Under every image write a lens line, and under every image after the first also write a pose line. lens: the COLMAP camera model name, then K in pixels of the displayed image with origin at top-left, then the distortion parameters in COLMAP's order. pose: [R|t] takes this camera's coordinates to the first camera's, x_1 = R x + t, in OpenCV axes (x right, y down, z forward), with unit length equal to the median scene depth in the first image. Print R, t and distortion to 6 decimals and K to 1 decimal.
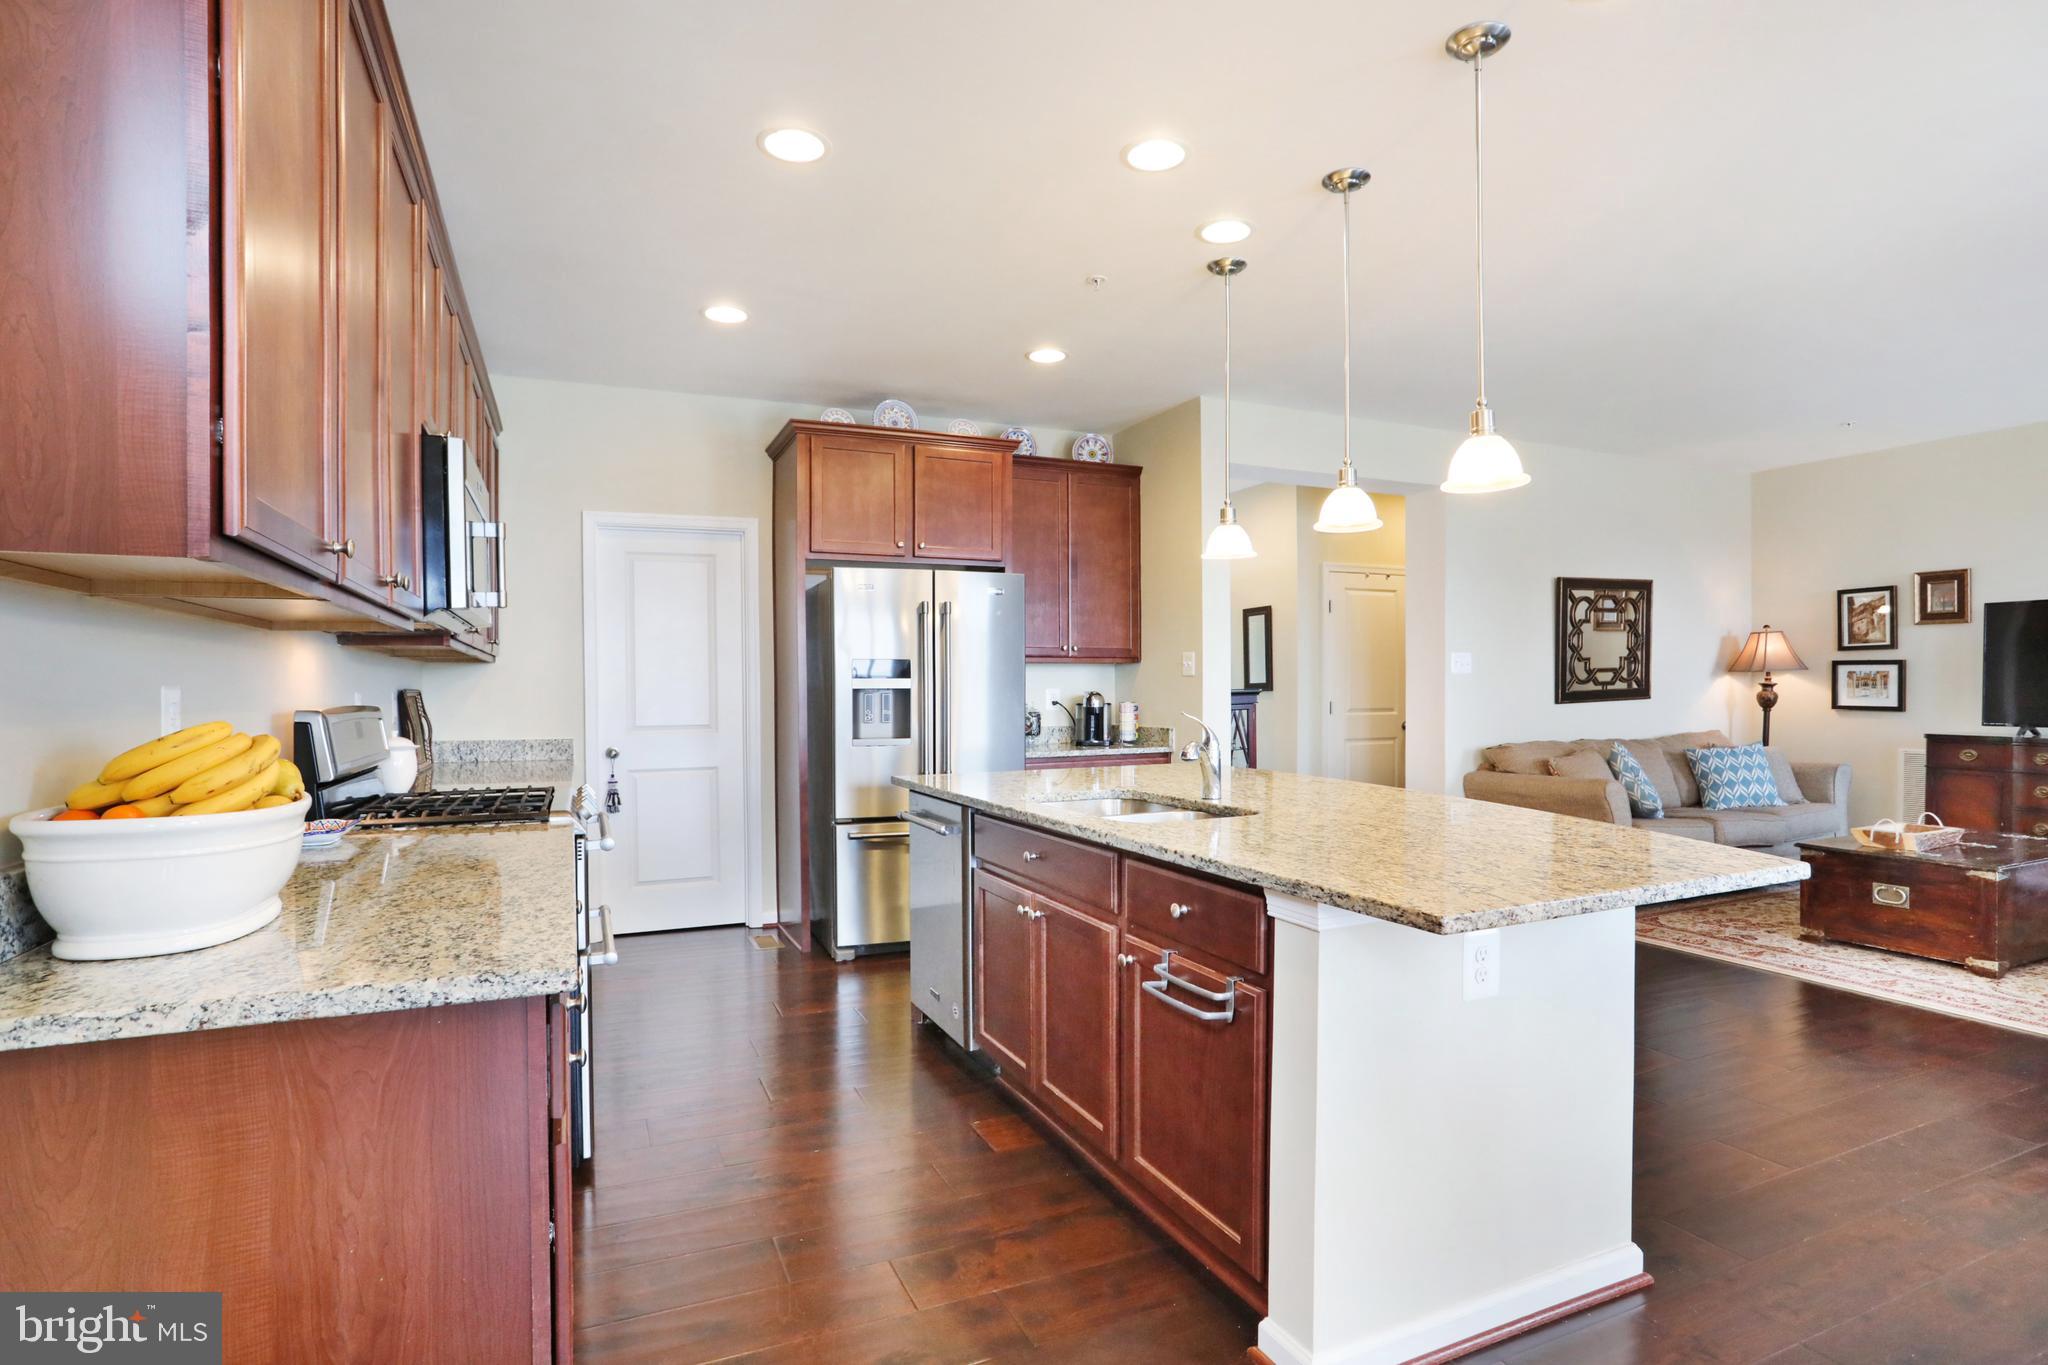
lens RADIAL K [[1005.5, 0, 1025.5], [0, 1005.5, 703.3], [0, 0, 1]] dist [-0.044470, 0.015034]
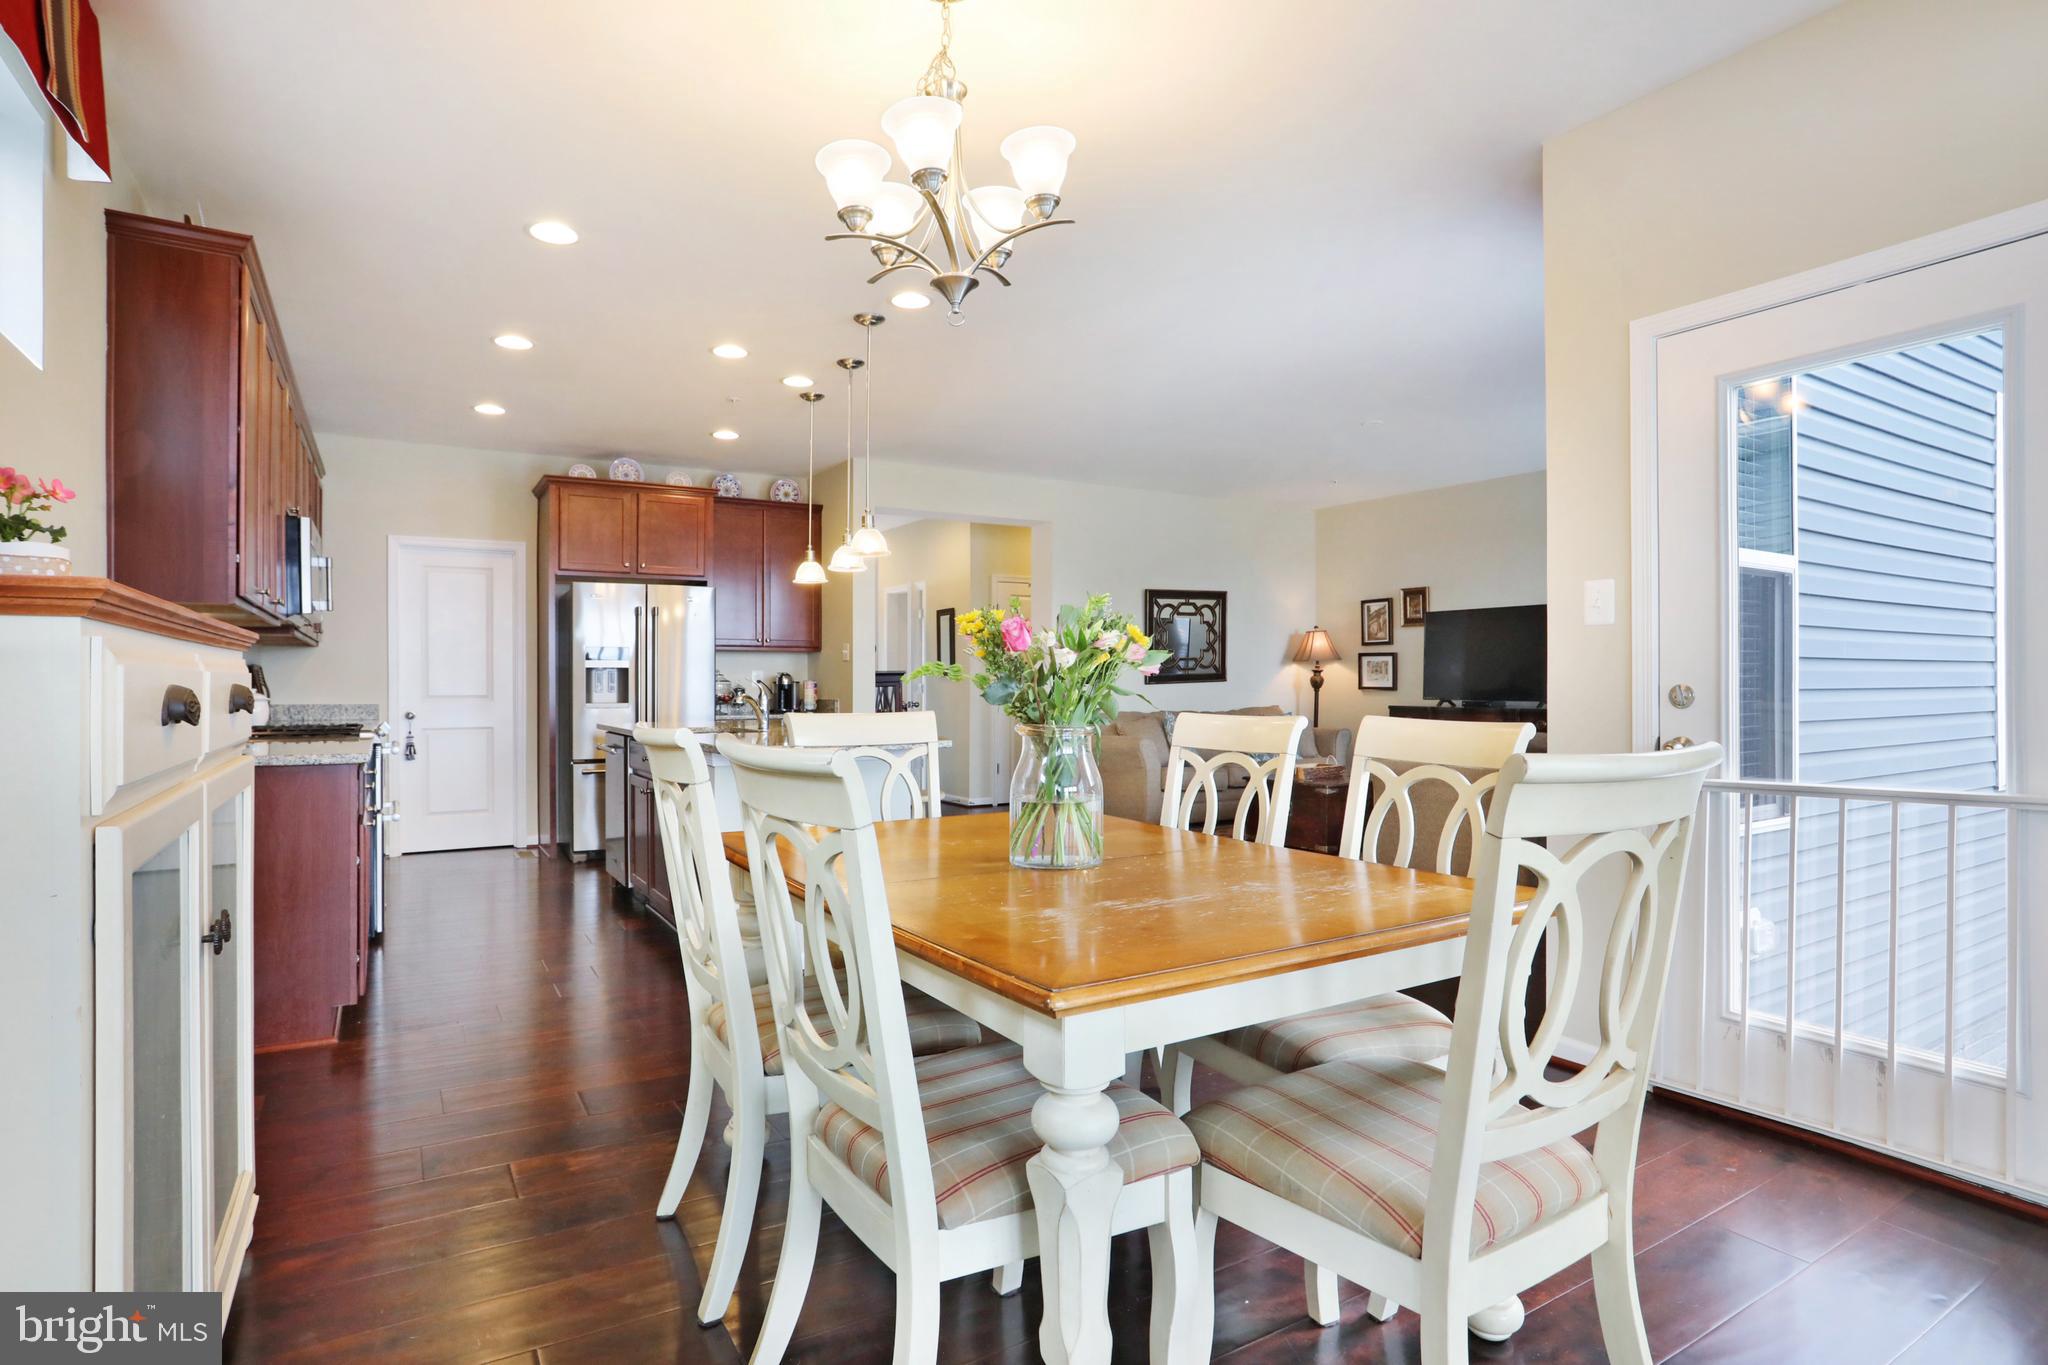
lens RADIAL K [[1005.5, 0, 953.8], [0, 1005.5, 681.6], [0, 0, 1]] dist [-0.044470, 0.015034]
pose [[0.995911, 0.003522, 0.090268, 0.173362], [-0.002140, 0.999879, -0.015402, 0.020707], [-0.090311, 0.015145, 0.995798, -0.356659]]
